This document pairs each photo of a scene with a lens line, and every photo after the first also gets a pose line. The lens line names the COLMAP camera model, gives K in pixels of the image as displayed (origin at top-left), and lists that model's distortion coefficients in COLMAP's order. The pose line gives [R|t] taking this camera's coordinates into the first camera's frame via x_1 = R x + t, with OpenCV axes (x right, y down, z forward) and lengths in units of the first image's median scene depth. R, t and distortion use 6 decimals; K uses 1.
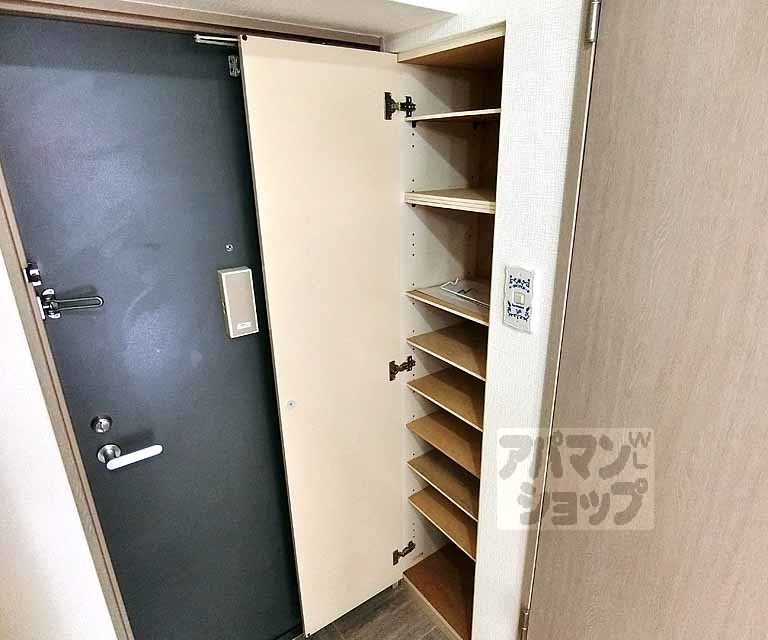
lens RADIAL K [[474.4, 0, 384.2], [0, 474.4, 322.2], [0, 0, 1]] dist [-0.007025, -0.002692]
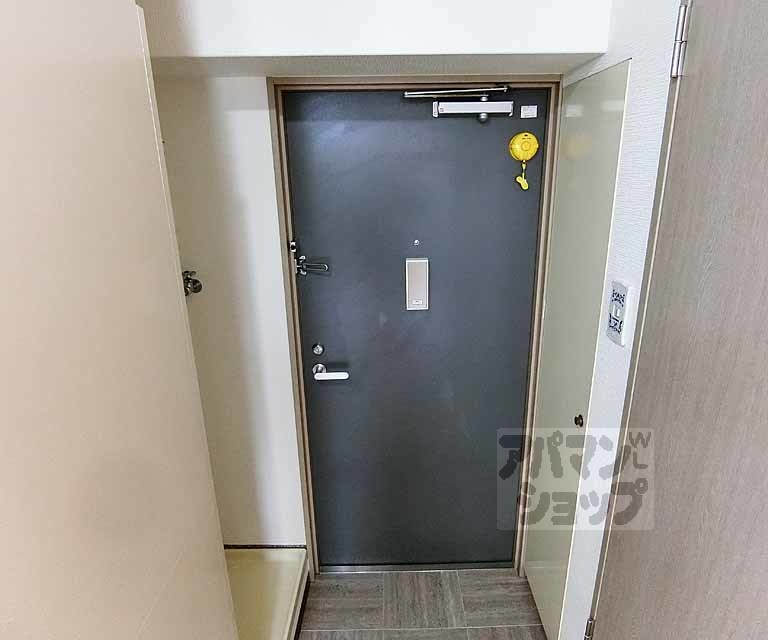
lens RADIAL K [[474.4, 0, 387.4], [0, 474.4, 317.7], [0, 0, 1]] dist [-0.007025, -0.002692]
pose [[0.808112, 0.179145, -0.561125, 0.467735], [-0.193521, 0.980495, 0.034332, 0.026046], [0.556331, 0.080845, 0.827018, -0.160576]]
